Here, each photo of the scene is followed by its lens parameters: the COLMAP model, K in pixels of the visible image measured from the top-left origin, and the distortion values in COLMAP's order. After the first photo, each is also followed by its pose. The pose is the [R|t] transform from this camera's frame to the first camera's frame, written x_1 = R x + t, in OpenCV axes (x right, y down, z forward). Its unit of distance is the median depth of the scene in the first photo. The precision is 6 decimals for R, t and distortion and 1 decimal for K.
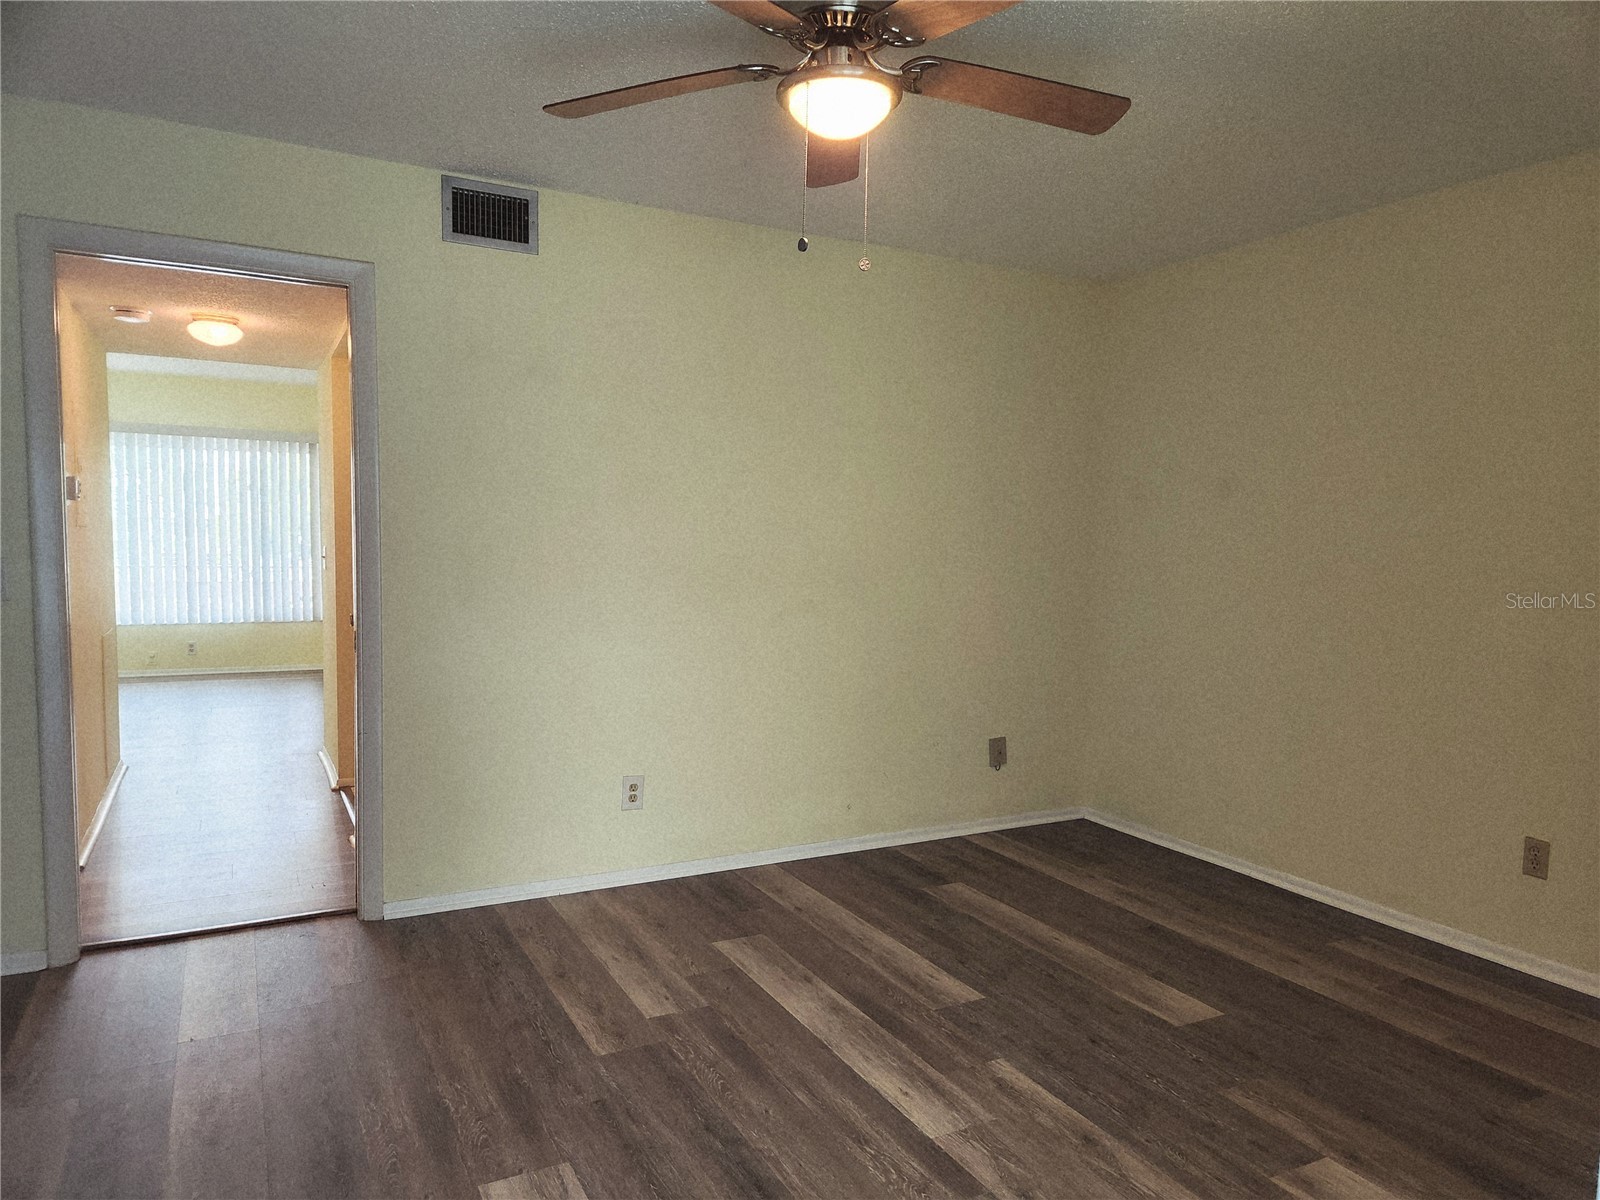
lens RADIAL K [[1069.4, 0, 809.3], [0, 1069.4, 609.8], [0, 0, 1]] dist [0.069993, -0.045195]
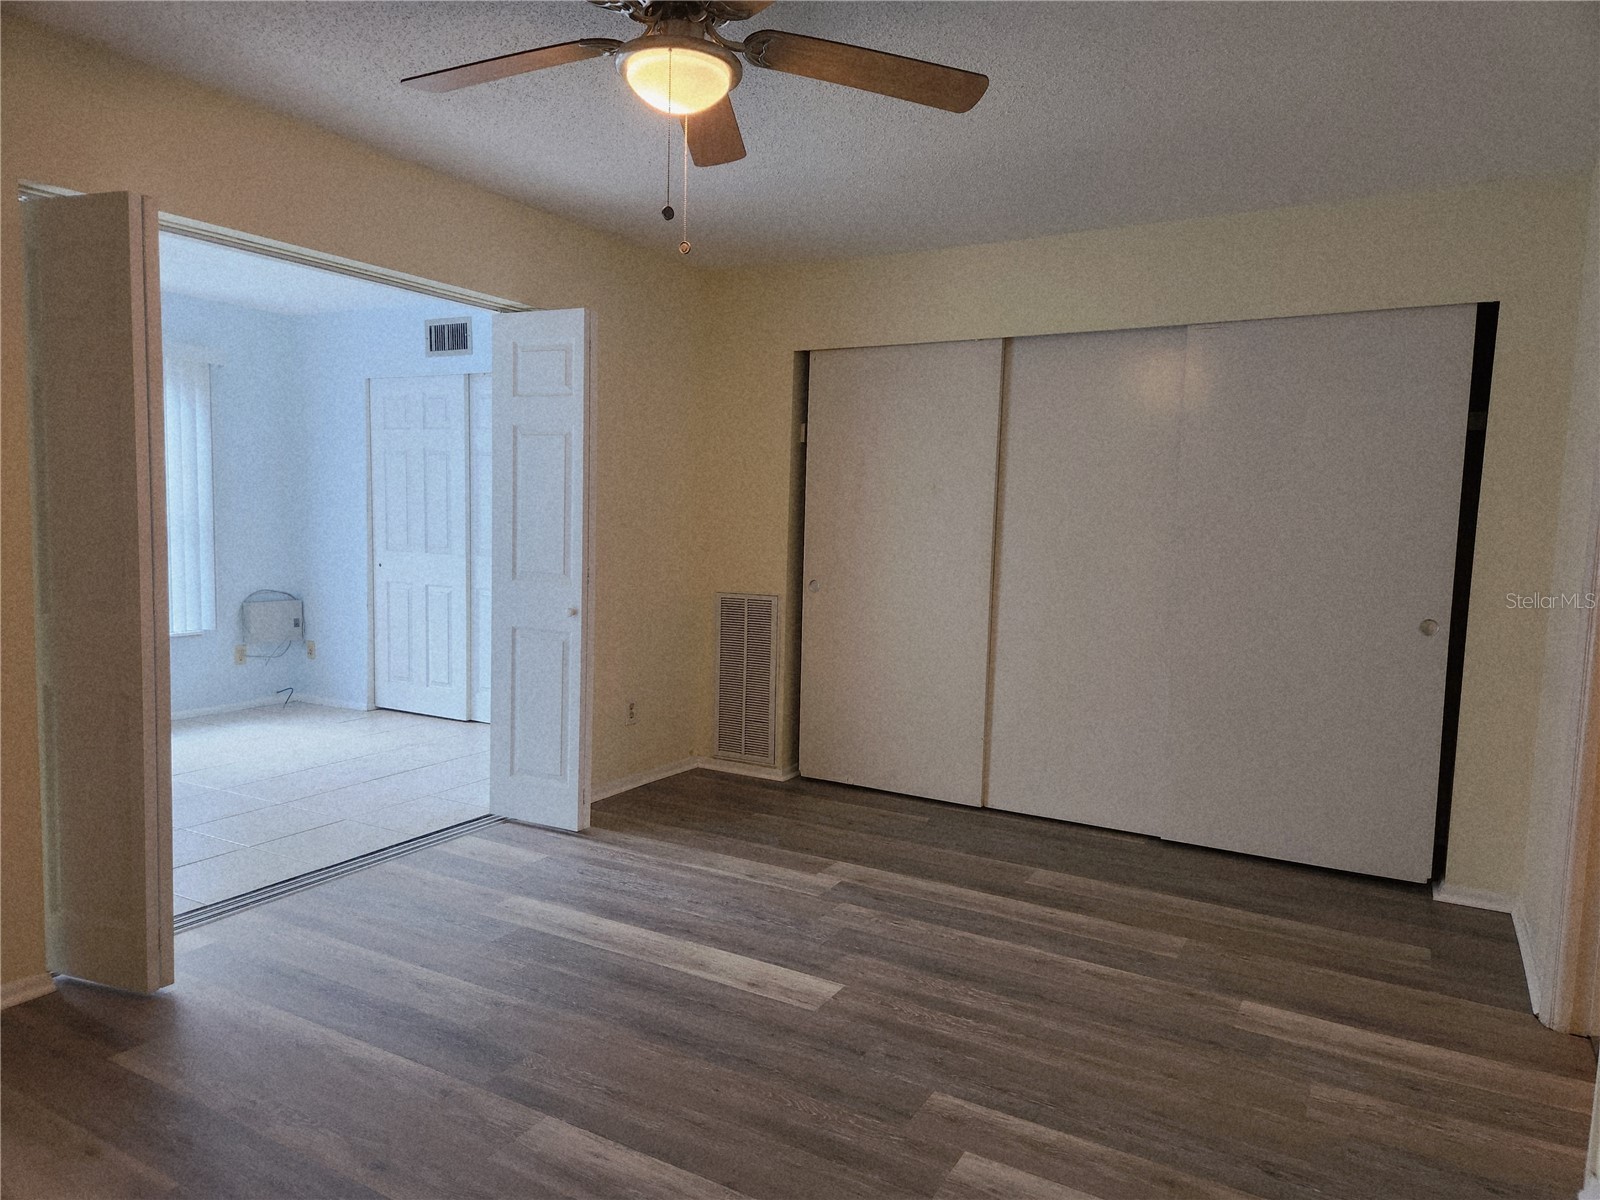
lens RADIAL K [[1069.4, 0, 809.3], [0, 1069.4, 609.8], [0, 0, 1]] dist [0.069993, -0.045195]
pose [[-0.837244, 0.007702, -0.546776, 0.327080], [-0.081596, 0.986947, 0.138845, -0.093800], [0.540708, 0.160862, -0.825687, 1.354361]]
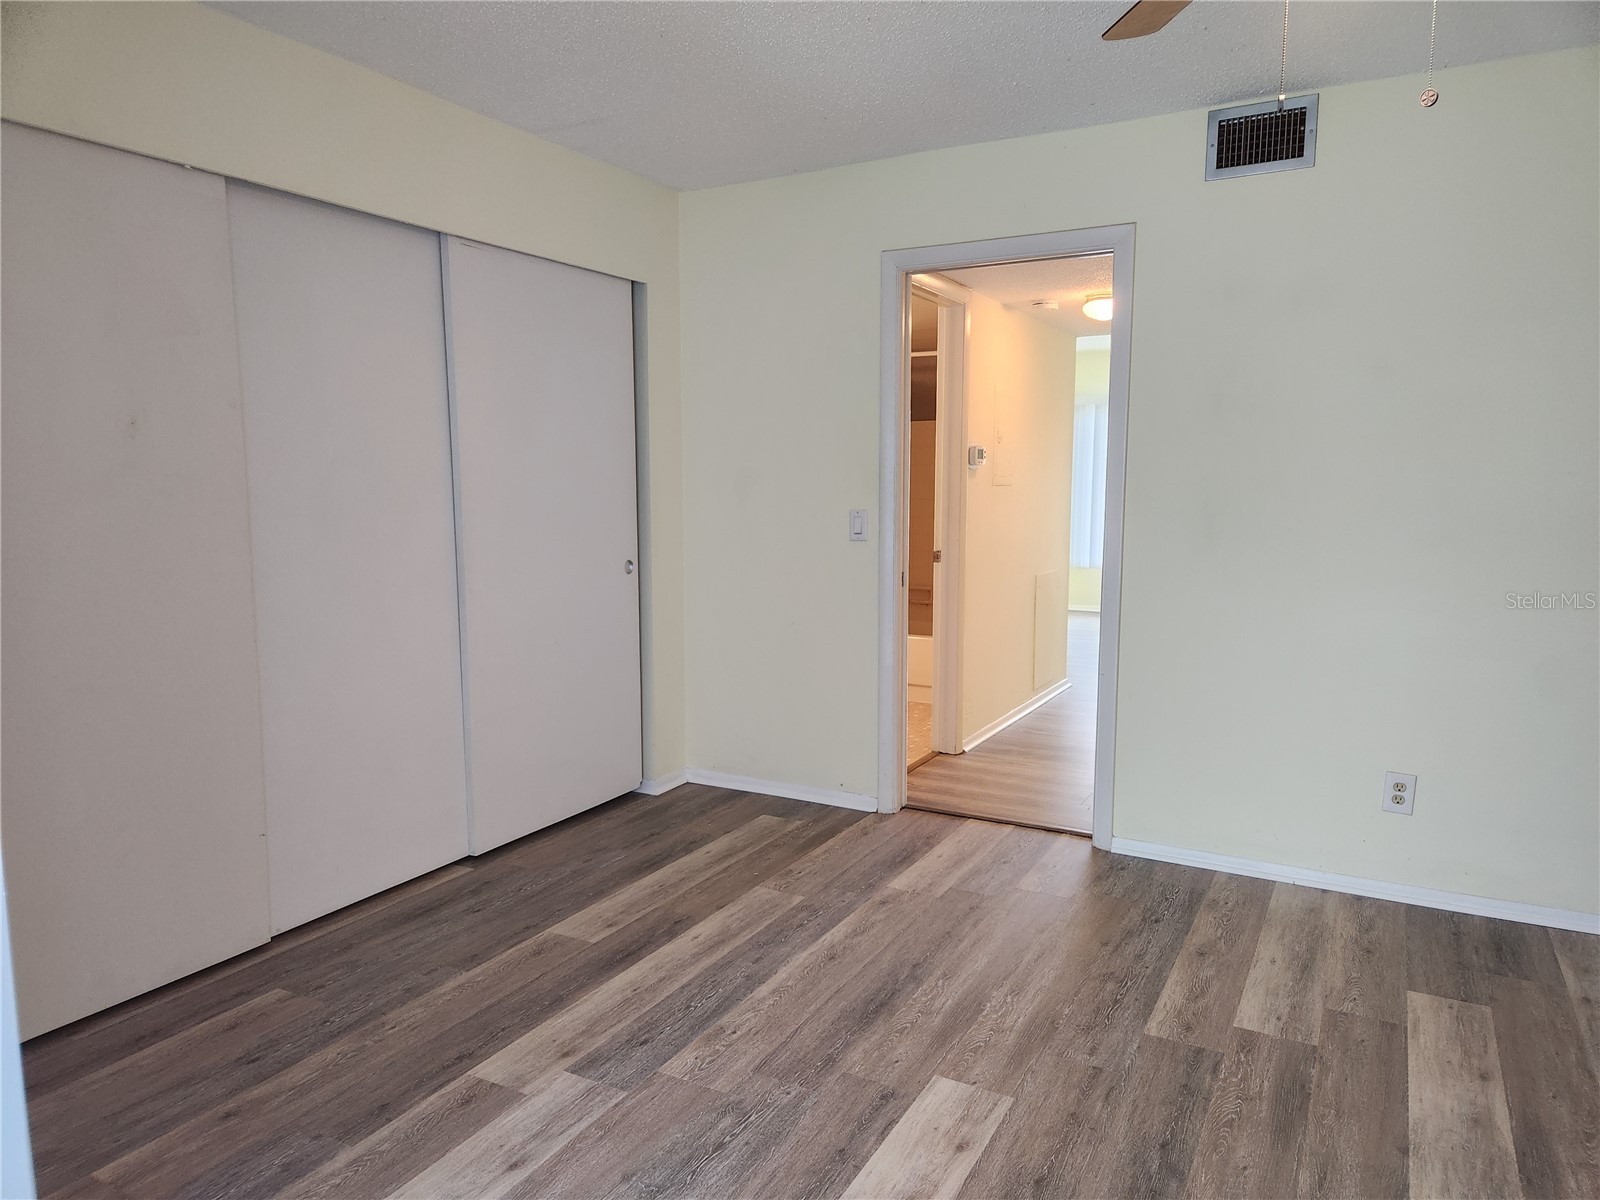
lens RADIAL K [[1069.4, 0, 809.3], [0, 1069.4, 609.8], [0, 0, 1]] dist [0.069993, -0.045195]
pose [[0.557400, 0.081595, -0.826225, 0.329173], [-0.046868, 0.996664, 0.066808, -0.007965], [0.828920, 0.001485, 0.559365, 0.182047]]
